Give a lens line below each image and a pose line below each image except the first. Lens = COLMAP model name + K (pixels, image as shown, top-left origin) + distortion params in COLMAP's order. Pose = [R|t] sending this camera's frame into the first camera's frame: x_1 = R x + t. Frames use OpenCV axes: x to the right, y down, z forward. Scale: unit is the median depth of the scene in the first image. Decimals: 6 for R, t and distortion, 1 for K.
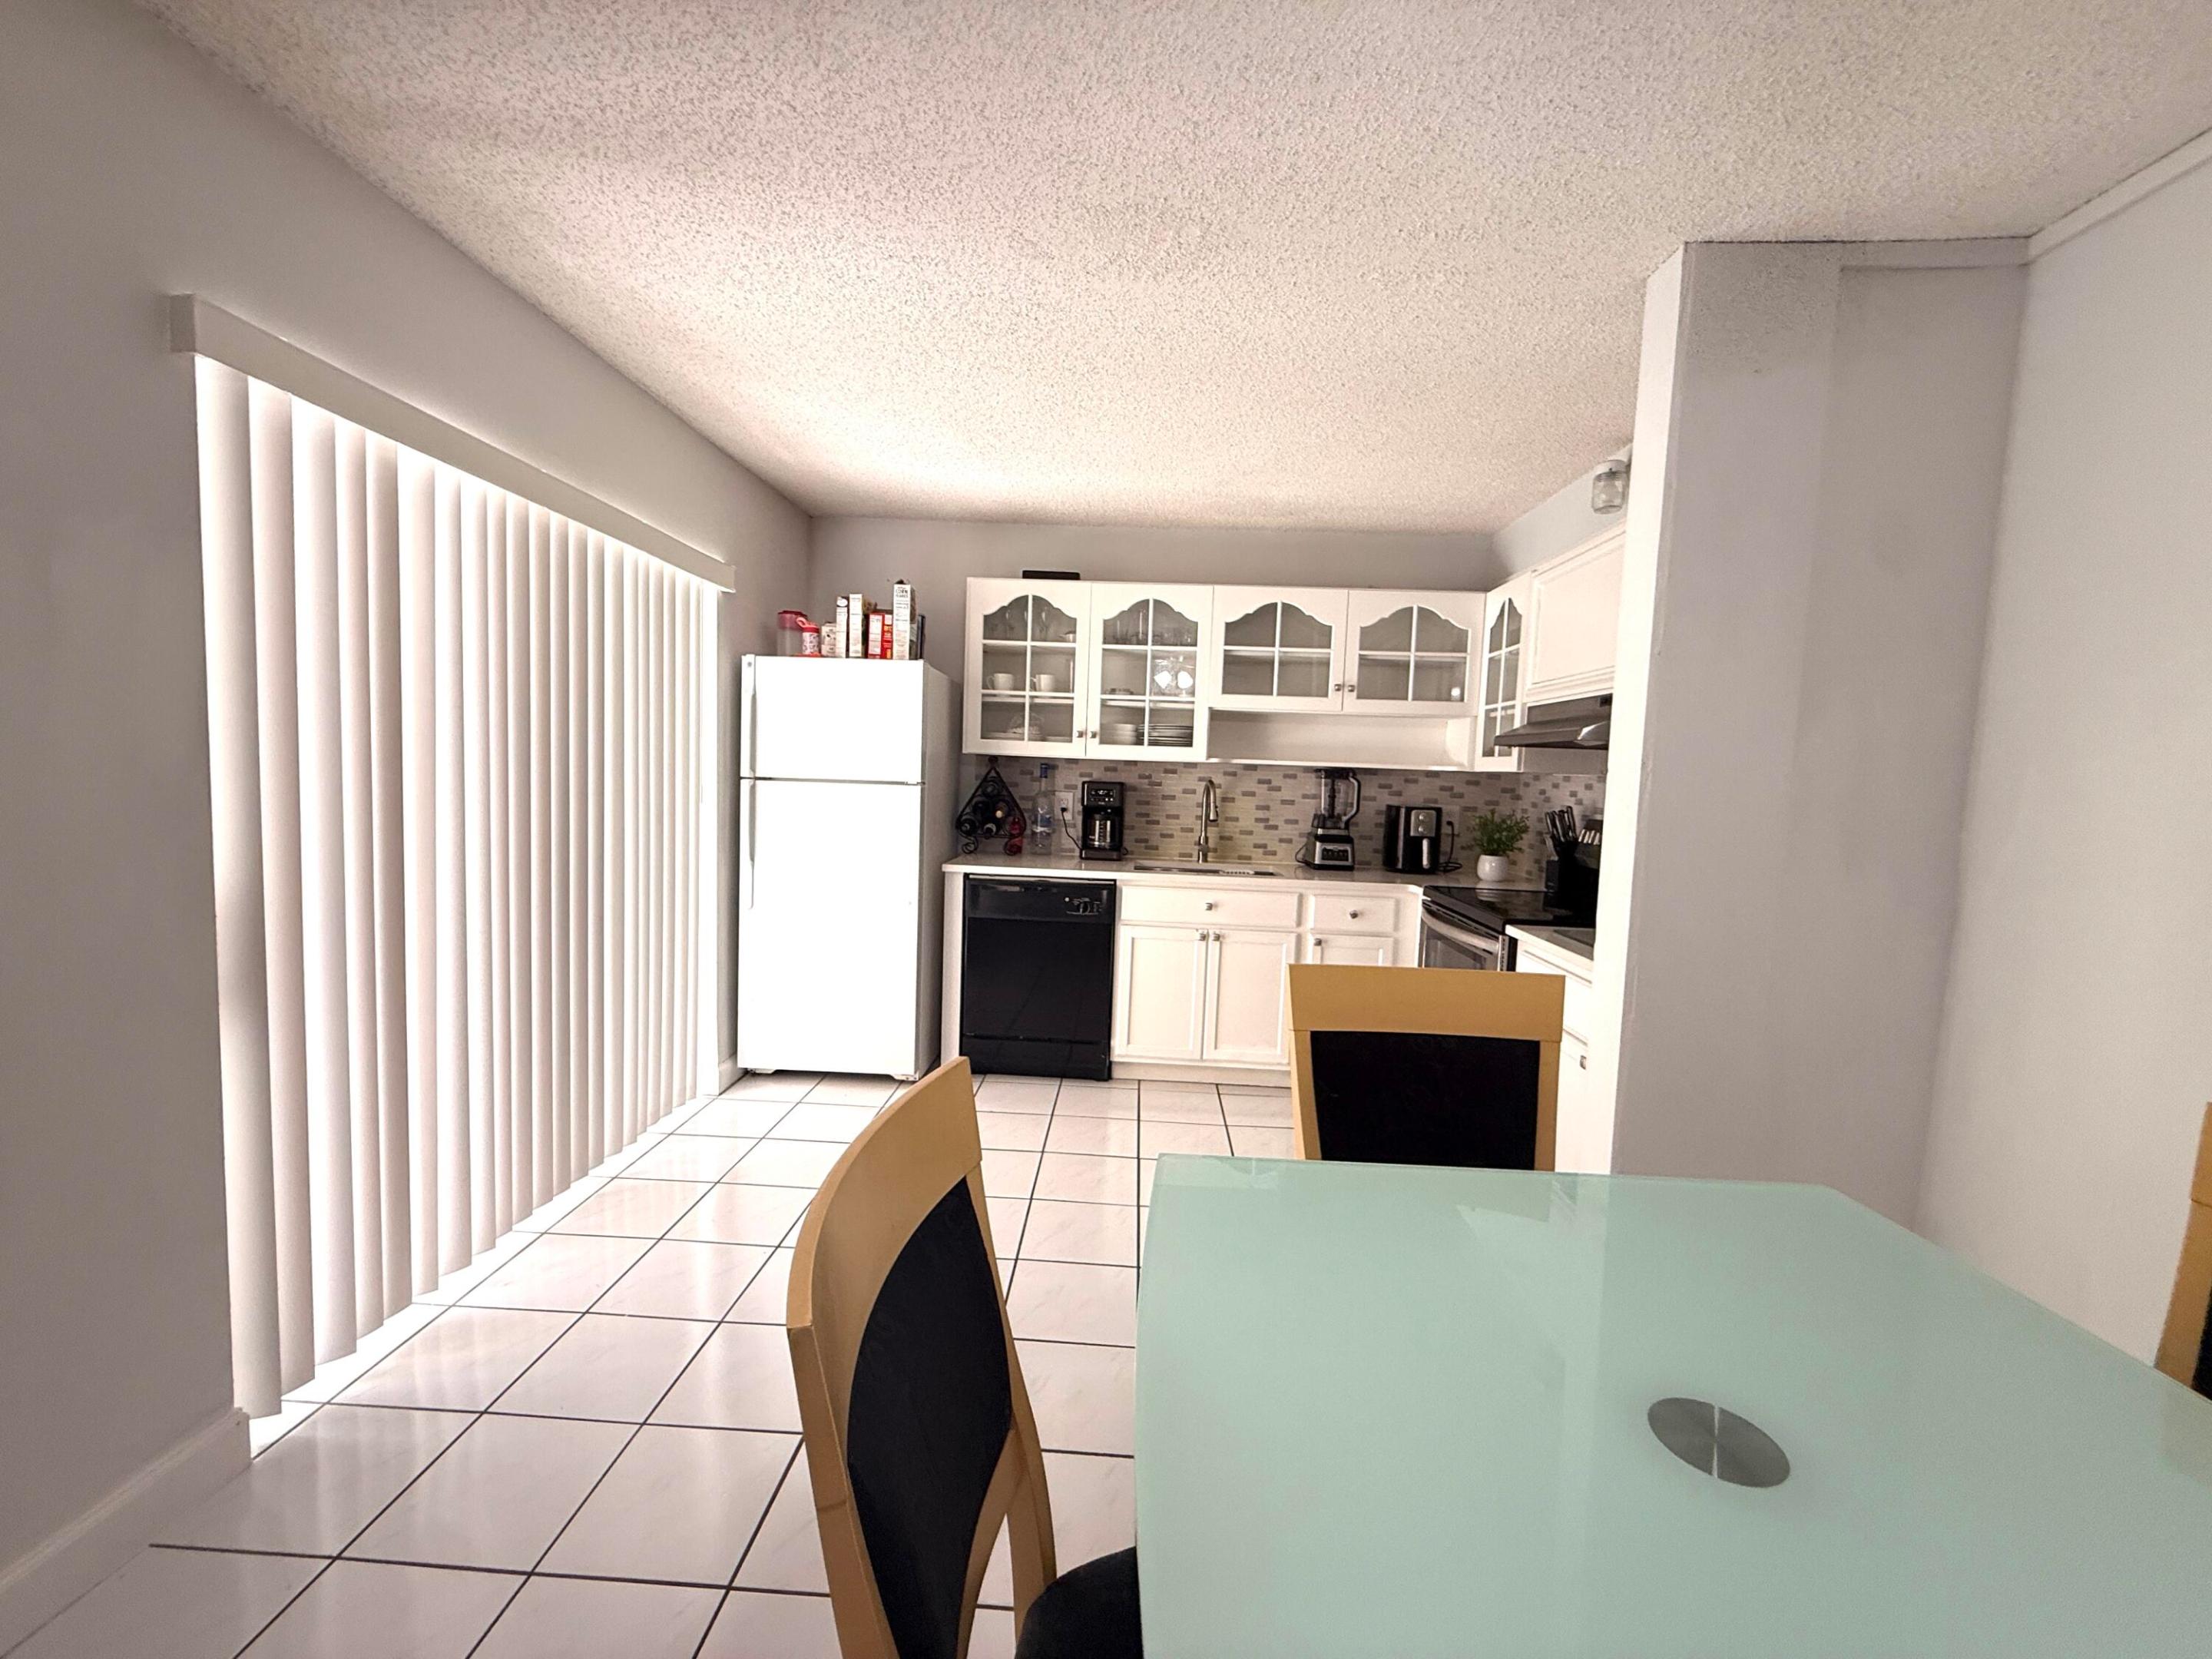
lens RADIAL K [[880.9, 0, 1101.0], [0, 880.9, 827.5], [0, 0, 1]] dist [-0.000028, 0.000030]
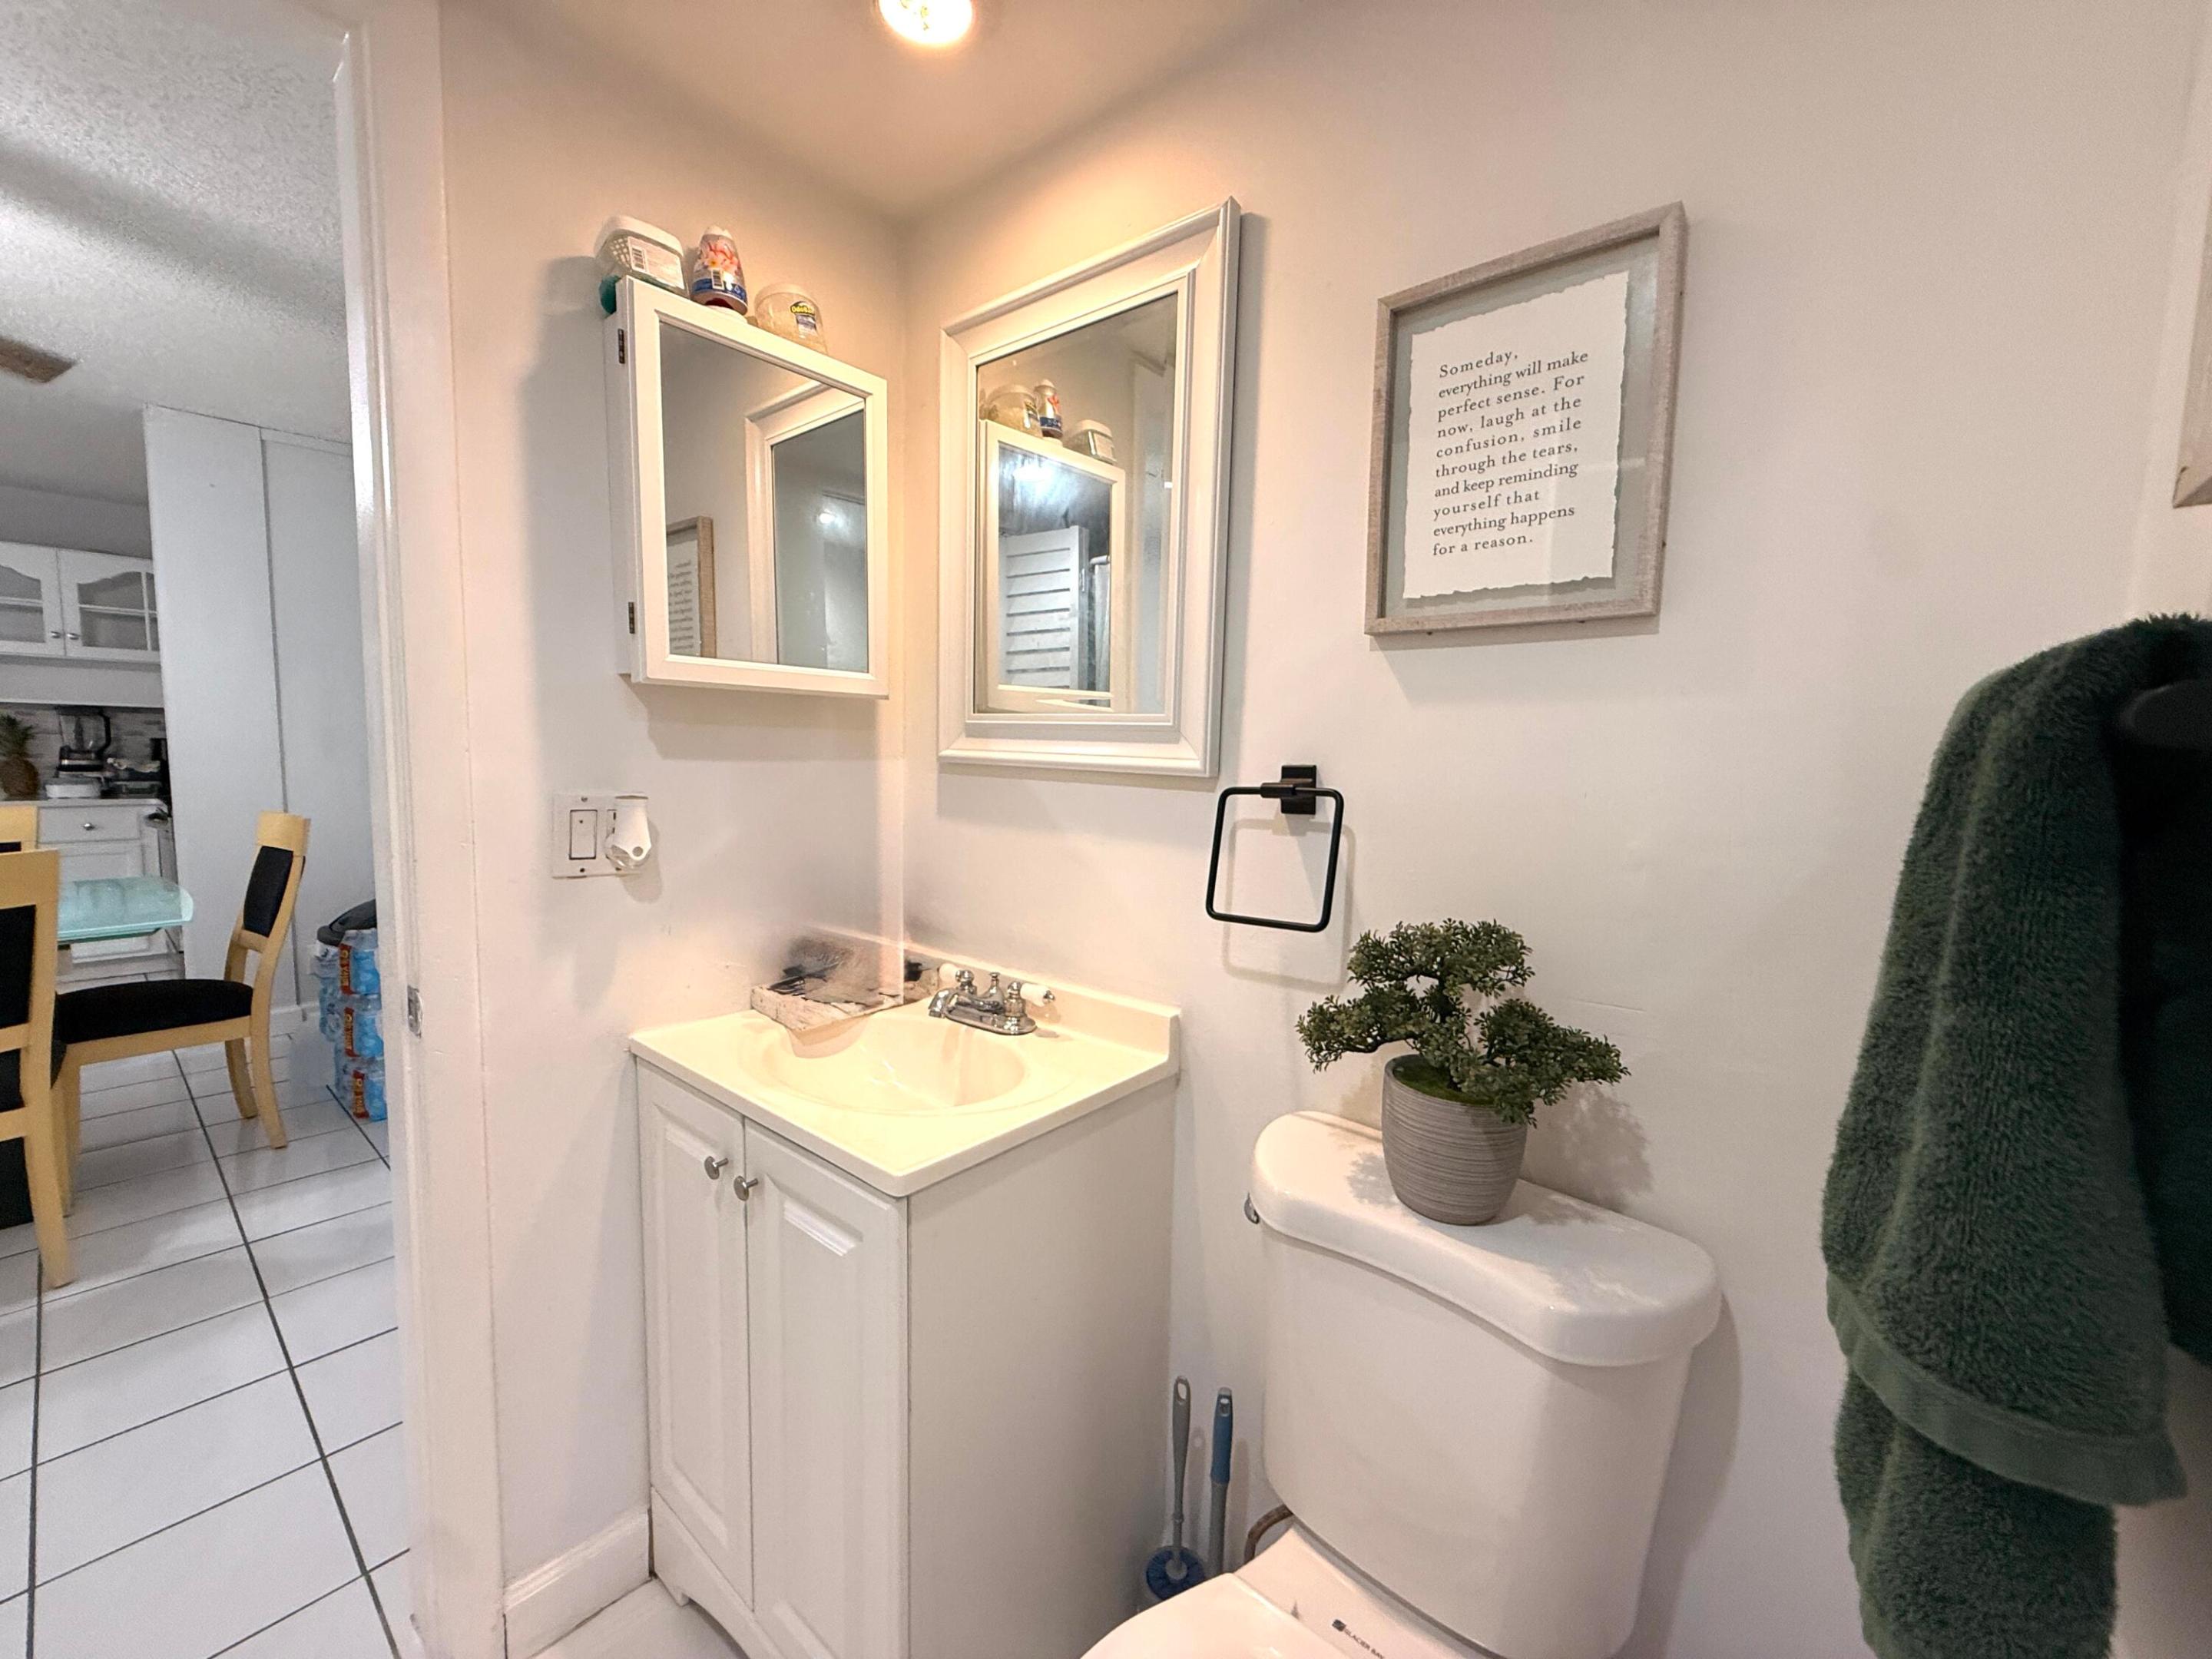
lens RADIAL K [[880.9, 0, 1102.8], [0, 880.9, 829.6], [0, 0, 1]] dist [-0.000028, 0.000030]
pose [[0.609071, -0.097136, 0.787145, 0.171127], [0.061441, 0.995268, 0.075278, 0.092282], [-0.790732, 0.002513, 0.612157, -0.785745]]
